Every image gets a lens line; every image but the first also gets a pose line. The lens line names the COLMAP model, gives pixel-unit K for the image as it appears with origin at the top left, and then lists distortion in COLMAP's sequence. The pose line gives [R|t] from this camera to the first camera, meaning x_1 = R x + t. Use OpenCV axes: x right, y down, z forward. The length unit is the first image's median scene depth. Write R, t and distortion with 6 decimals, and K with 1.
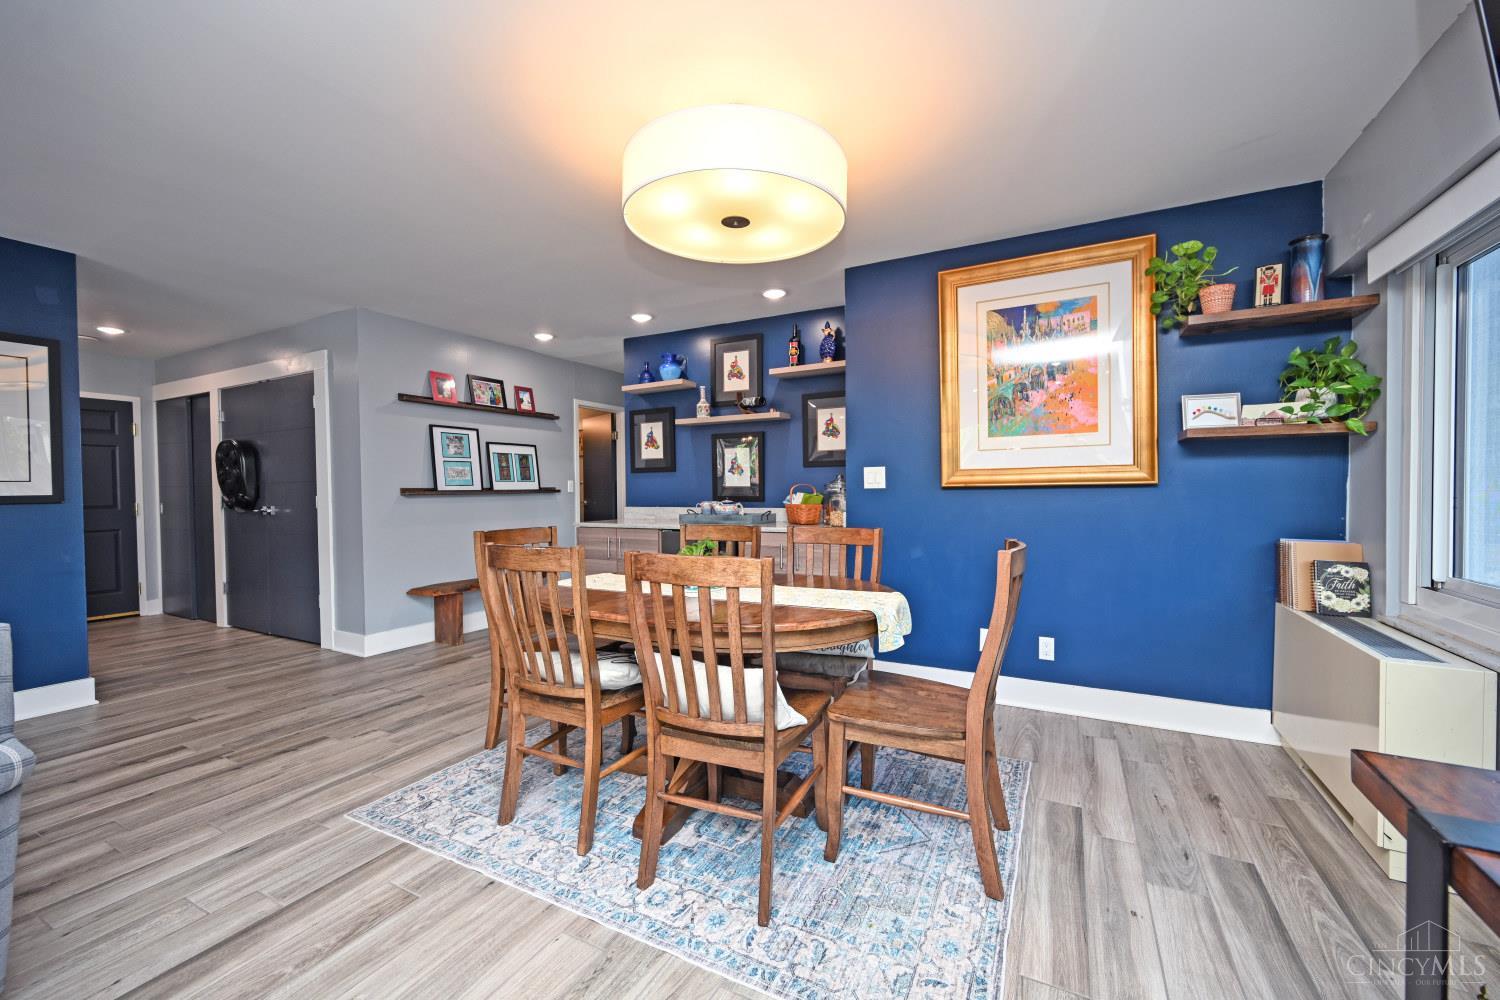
lens RADIAL K [[598.0, 0, 750.0], [0, 598.0, 500.0], [0, 0, 1]] dist [-0.002066, -0.000059]
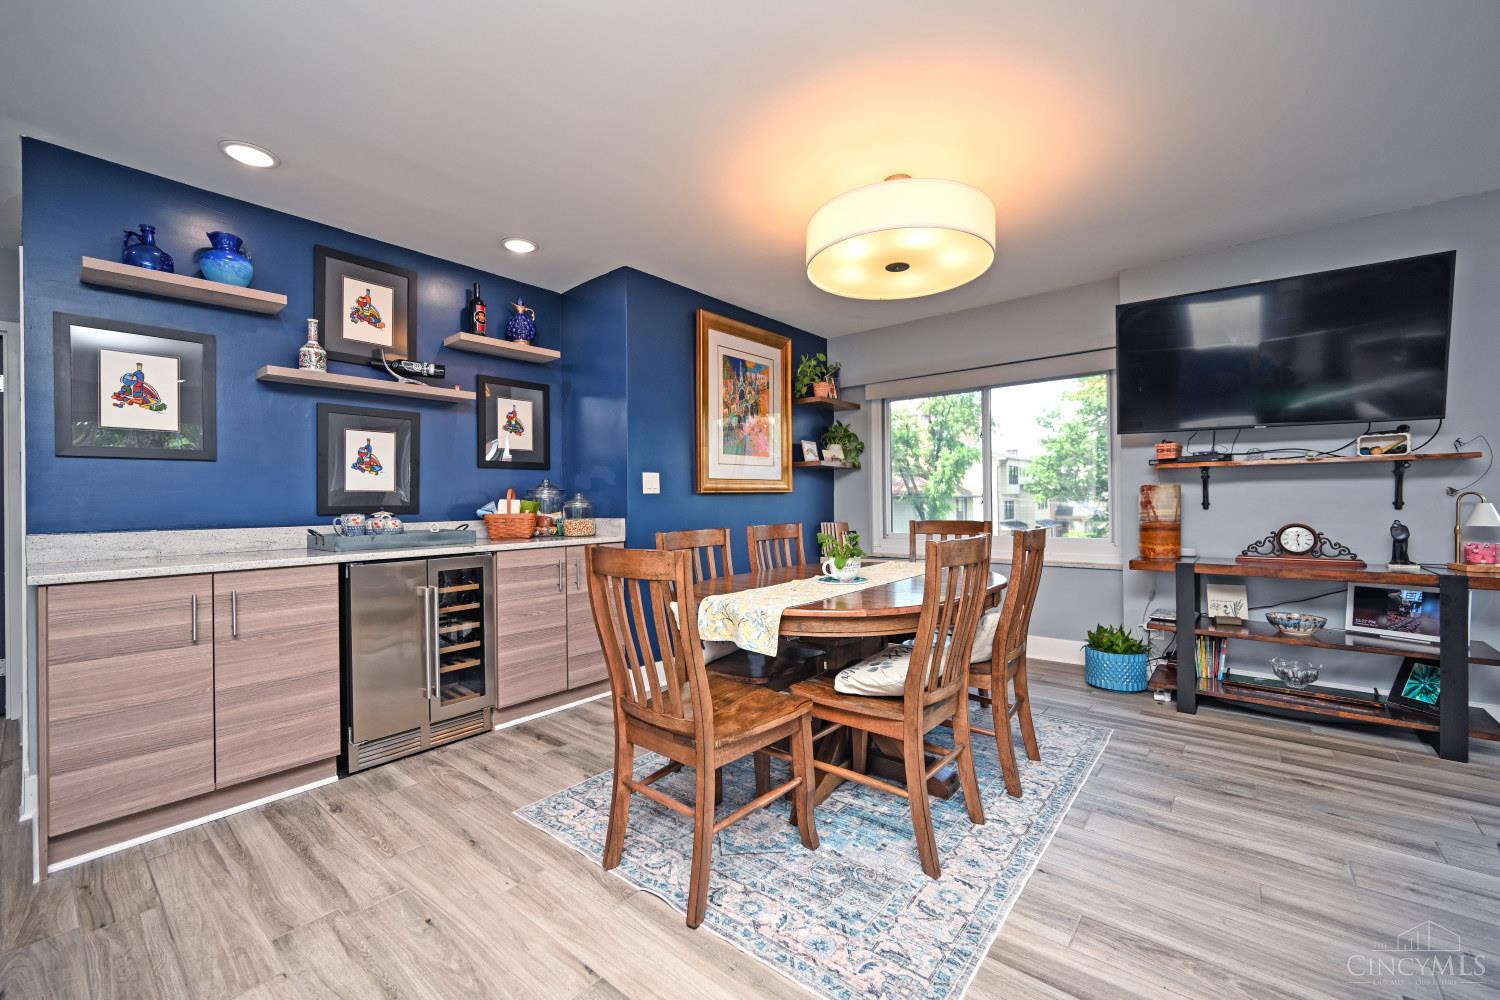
lens RADIAL K [[608.3, 0, 750.0], [0, 608.3, 500.0], [0, 0, 1]] dist [-0.001075, -0.000098]
pose [[0.209394, 0.008067, 0.977798, -0.601891], [0.028667, 0.999486, -0.014385, 0.008368], [-0.977411, 0.031043, 0.209055, 0.487365]]
